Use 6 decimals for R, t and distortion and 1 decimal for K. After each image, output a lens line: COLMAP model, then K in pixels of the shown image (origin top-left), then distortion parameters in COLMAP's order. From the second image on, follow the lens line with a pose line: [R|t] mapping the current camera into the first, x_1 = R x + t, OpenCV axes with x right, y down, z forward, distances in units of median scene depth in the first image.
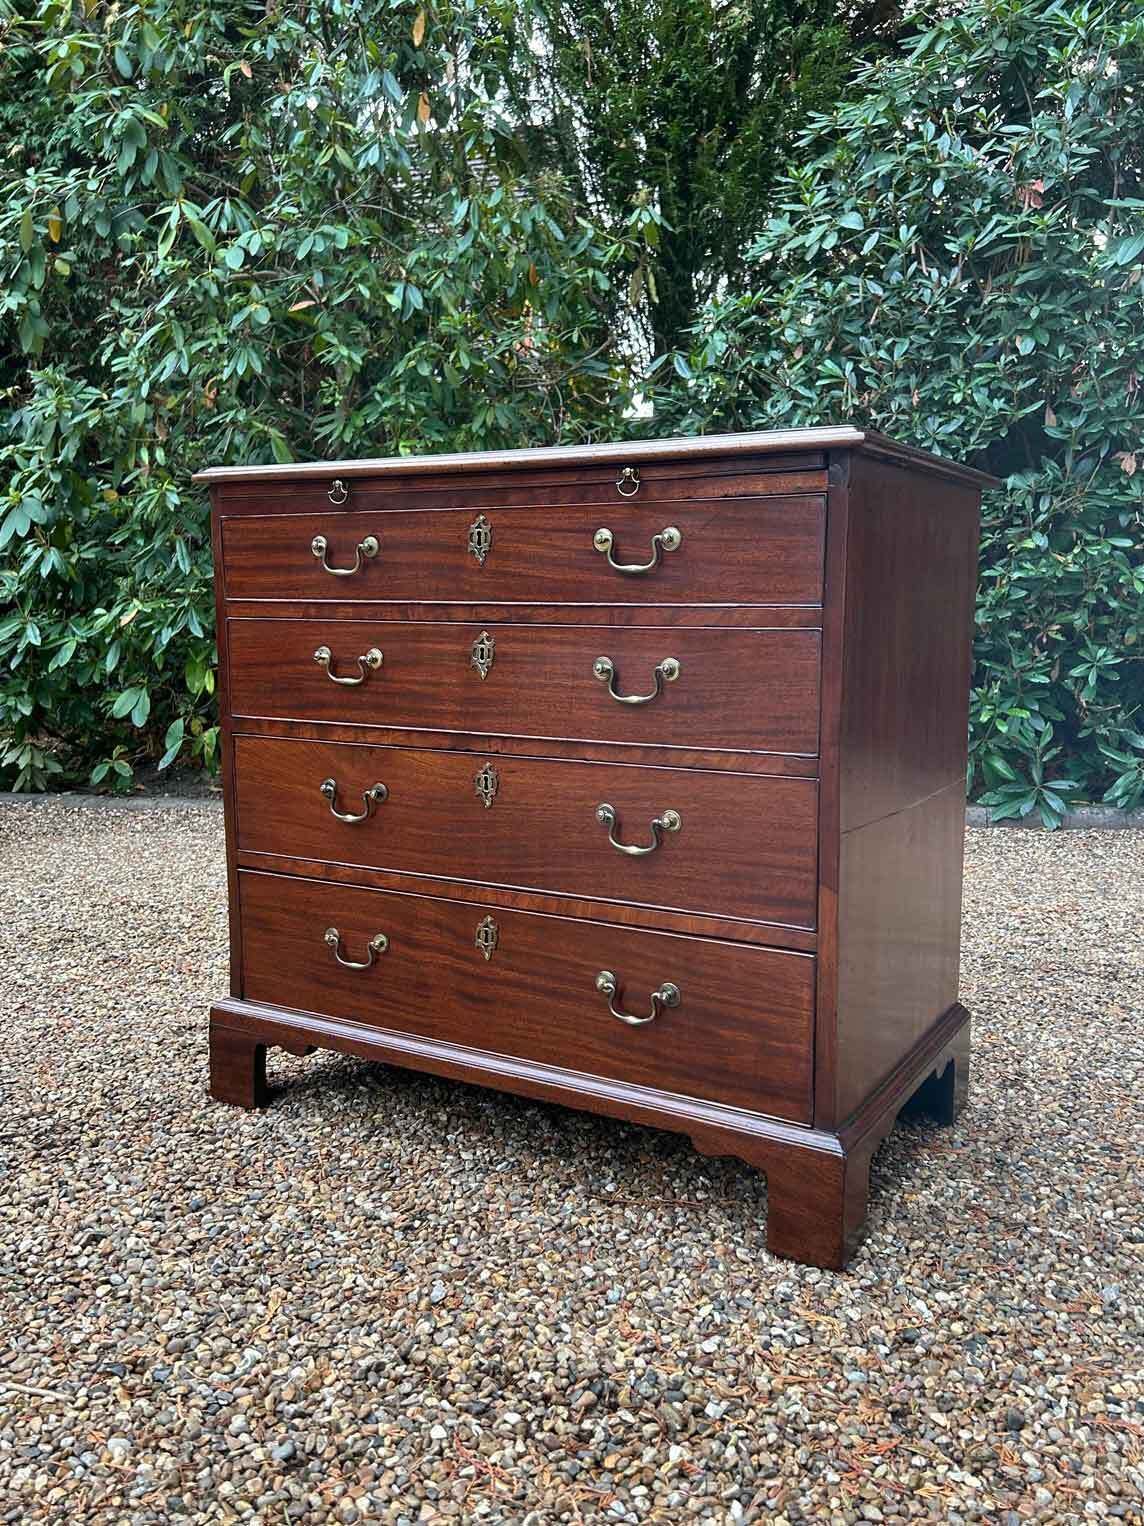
lens RADIAL K [[1255.5, 0, 592.1], [0, 1255.5, 780.2], [0, 0, 1]] dist [0.023651, -0.009531]
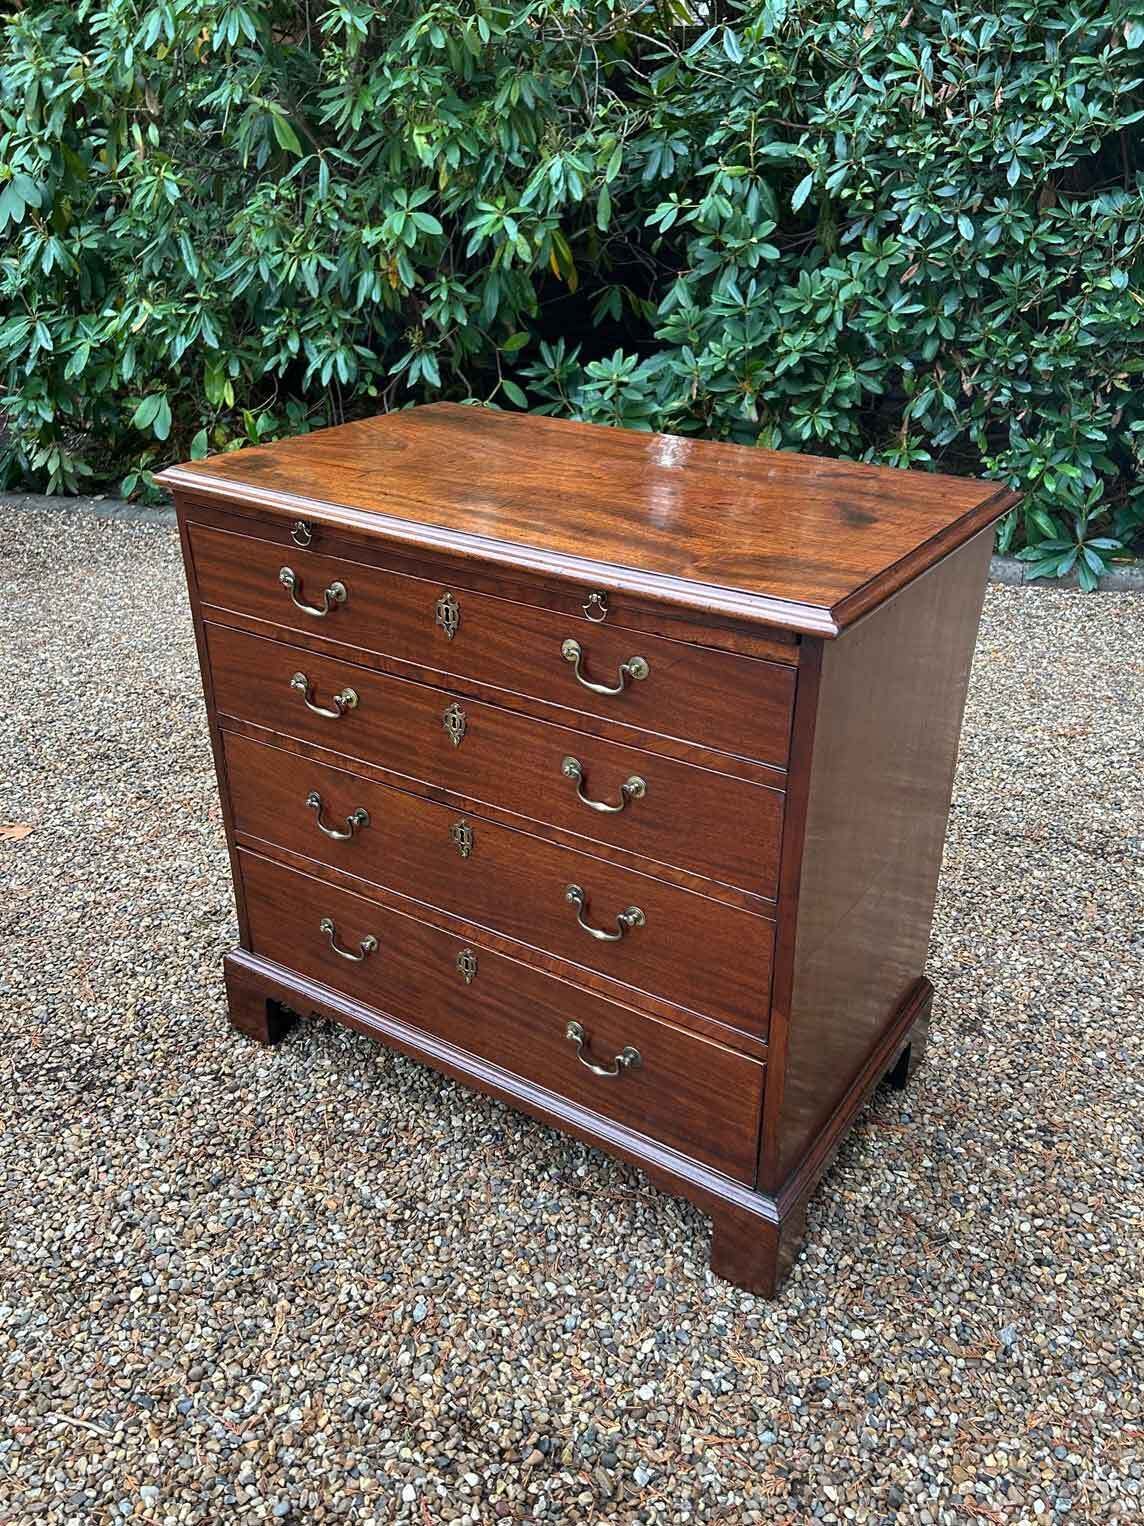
lens RADIAL K [[1228.5, 0, 587.0], [0, 1228.5, 762.6], [0, 0, 1]] dist [0.031582, -0.024693]
pose [[0.998729, 0.025809, -0.043287, 0.058134], [-0.010374, 0.945808, 0.324560, -0.378923], [0.049318, -0.323698, 0.944874, 0.083015]]
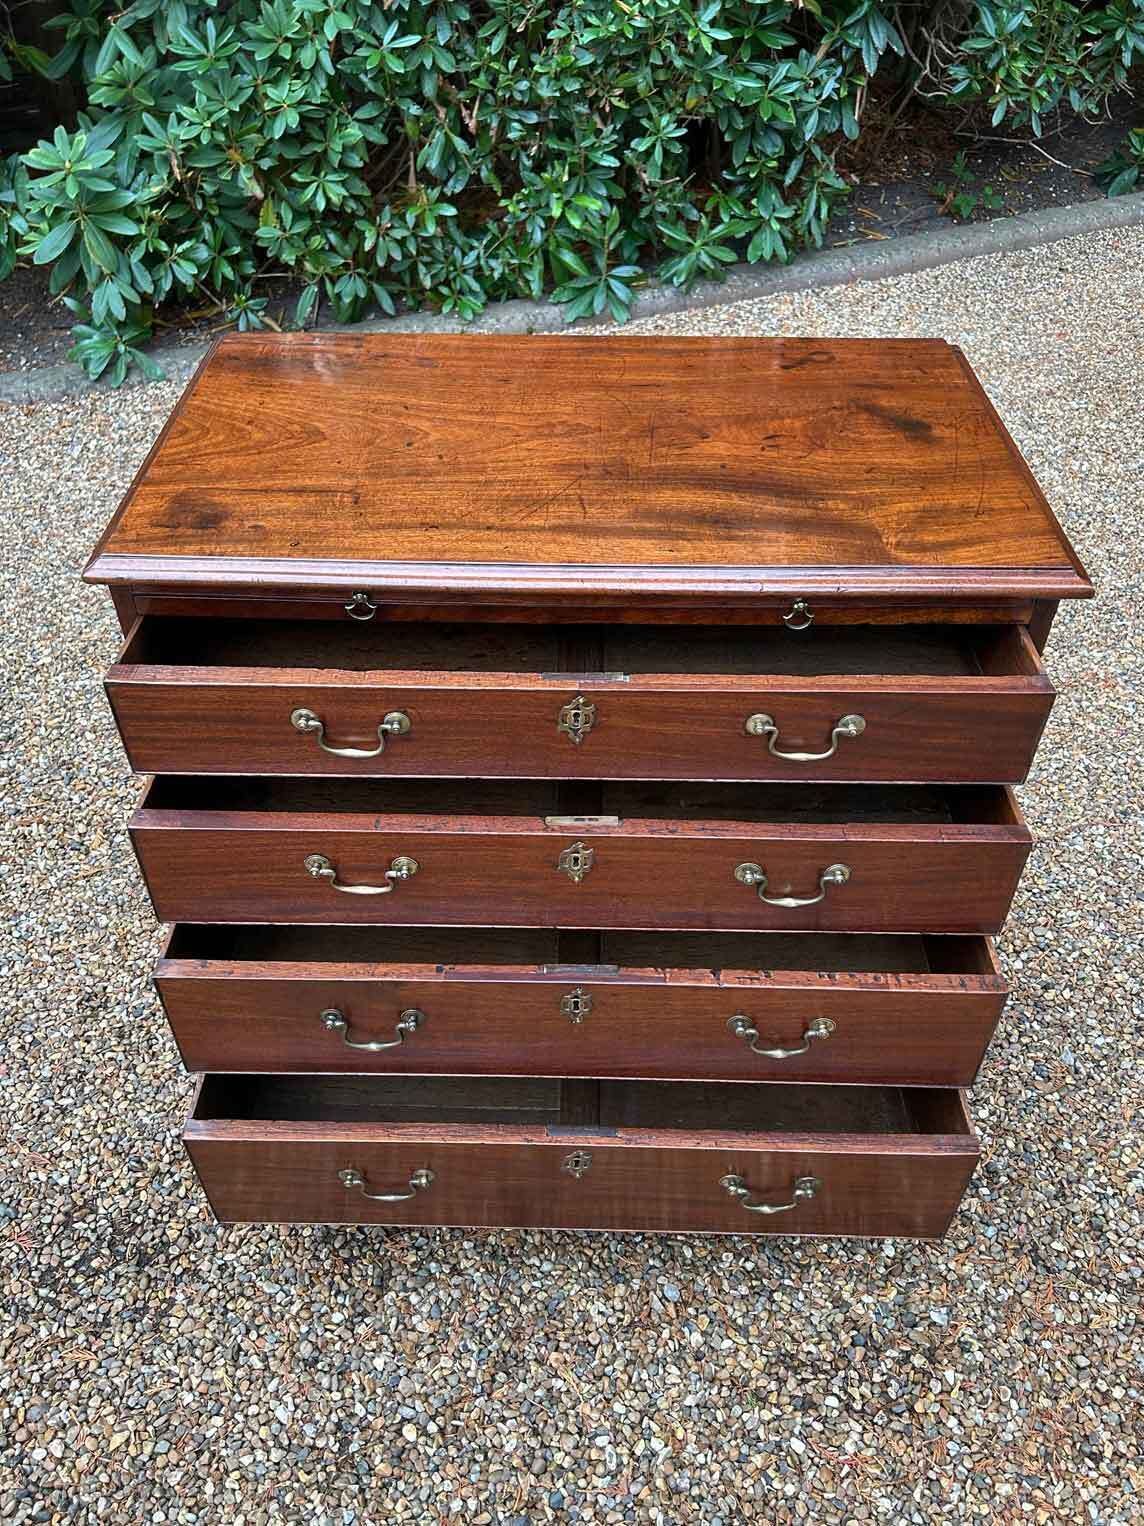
lens RADIAL K [[1206.1, 0, 559.3], [0, 1206.1, 791.7], [0, 0, 1]] dist [0.021827, -0.010087]
pose [[0.870747, -0.330986, 0.363659, -0.408947], [0.073157, 0.818515, 0.569808, -0.555884], [-0.486259, -0.469554, 0.736933, 0.364627]]
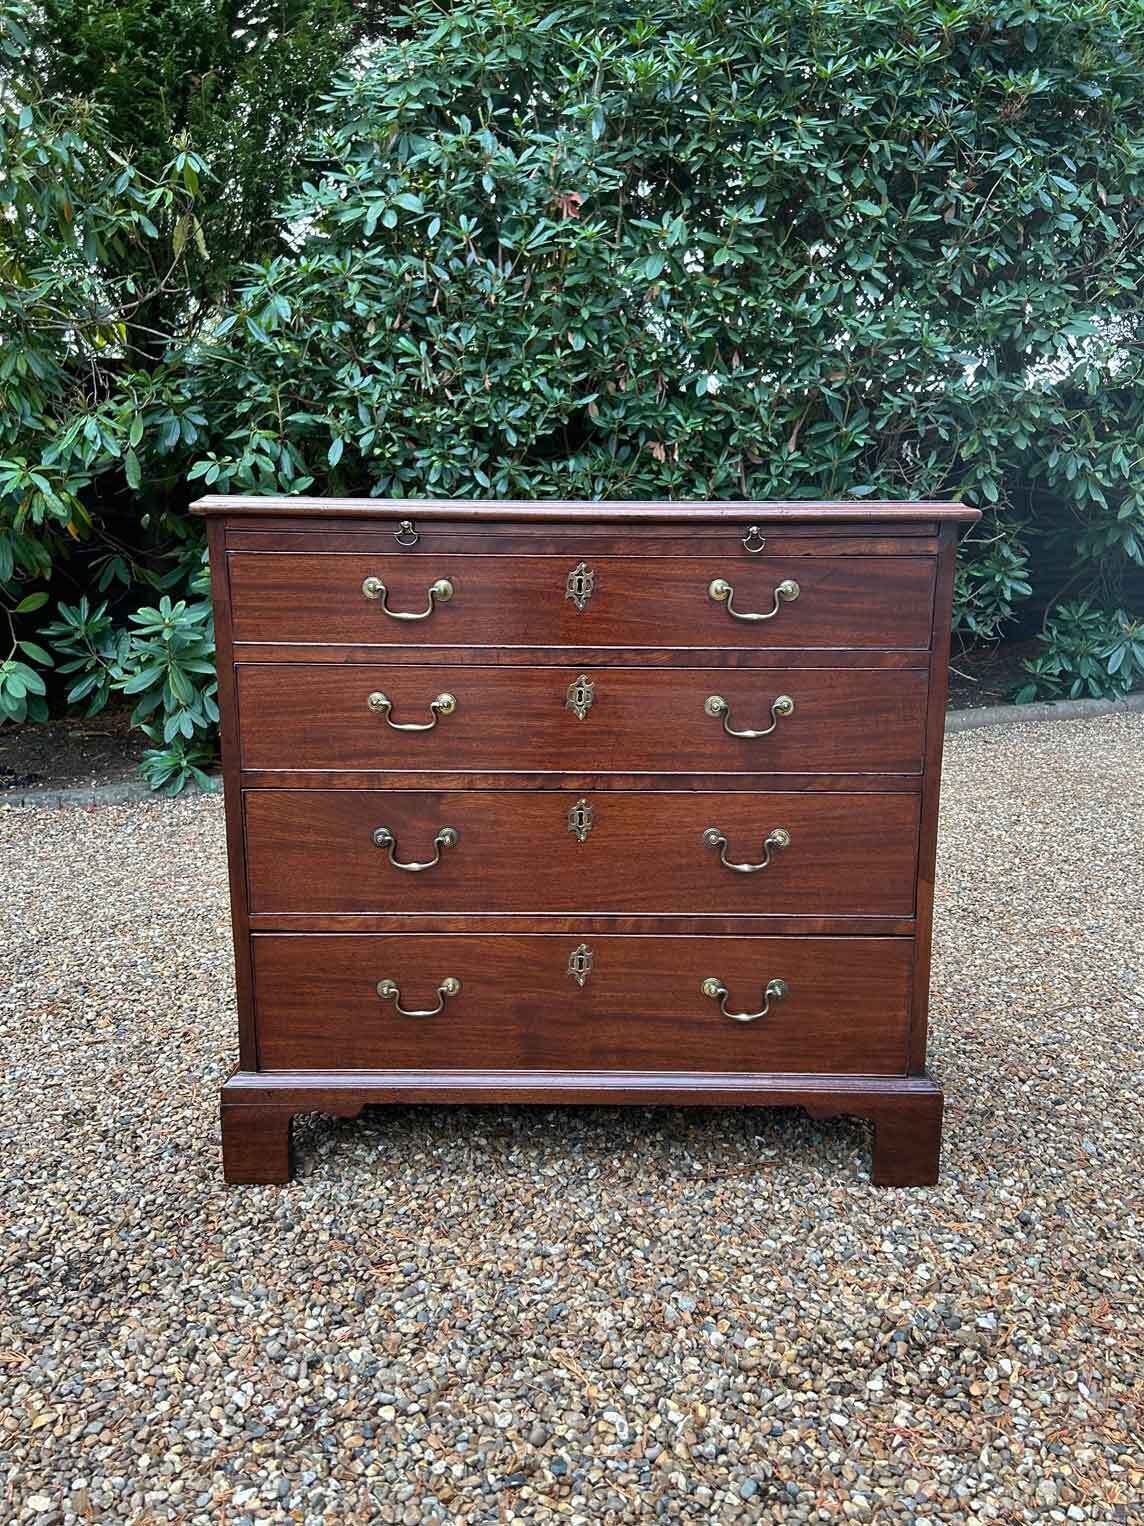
lens RADIAL K [[1195.5, 0, 579.9], [0, 1195.5, 775.4], [0, 0, 1]] dist [0.032758, -0.030109]
pose [[0.863805, -0.098764, 0.494051, -0.569643], [0.068936, 0.994545, 0.078288, -0.111092], [-0.499088, -0.033567, 0.865901, 0.145913]]
